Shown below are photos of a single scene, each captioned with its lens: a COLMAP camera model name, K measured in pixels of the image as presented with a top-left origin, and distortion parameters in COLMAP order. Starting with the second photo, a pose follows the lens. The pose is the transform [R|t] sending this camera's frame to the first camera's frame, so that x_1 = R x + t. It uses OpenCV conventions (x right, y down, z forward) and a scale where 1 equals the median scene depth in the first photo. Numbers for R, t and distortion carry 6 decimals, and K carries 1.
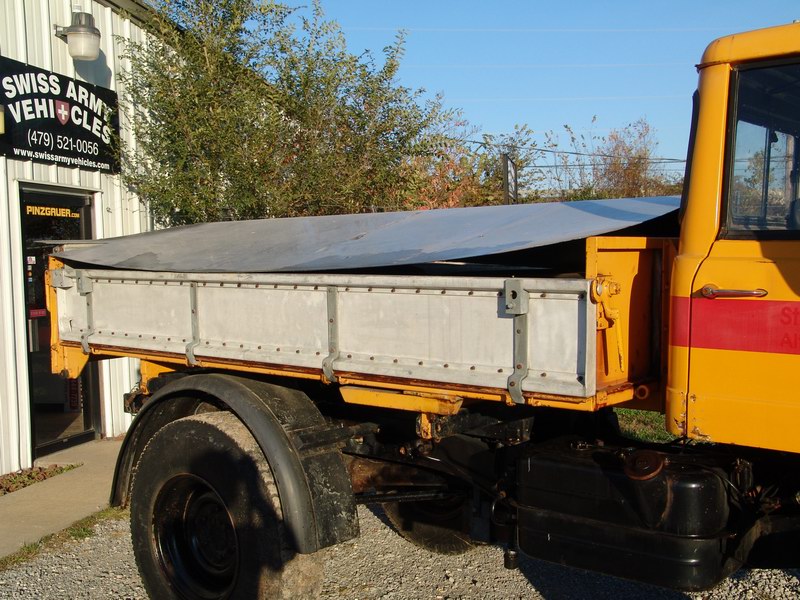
lens RADIAL K [[907.3, 0, 397.2], [0, 907.3, 303.1], [0, 0, 1]] dist [-0.012060, 0.015038]
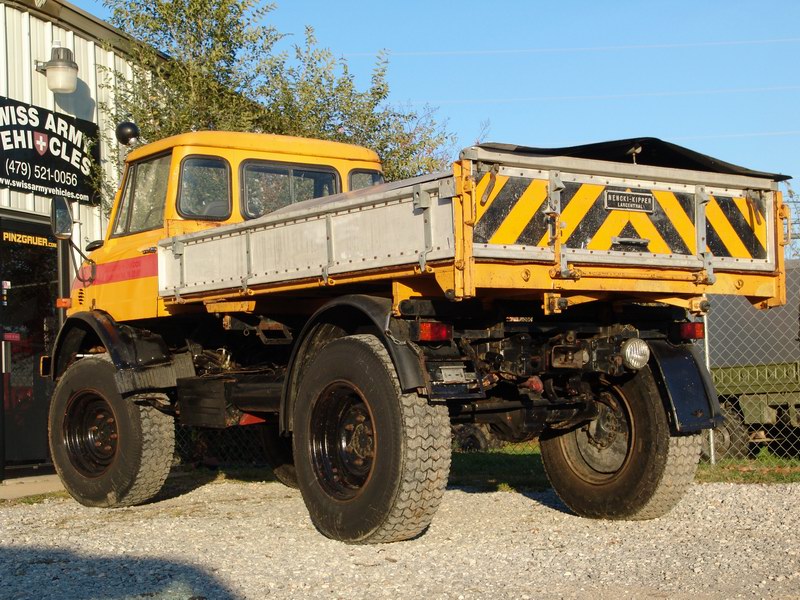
lens RADIAL K [[1446.3, 0, 400.0], [0, 1446.3, 300.0], [0, 0, 1]] dist [0.083347, 0.025748]
pose [[0.989017, -0.018422, -0.146647, 0.278334], [0.001151, 0.993132, -0.116998, 0.162904], [0.147795, 0.115544, 0.982245, -0.551853]]
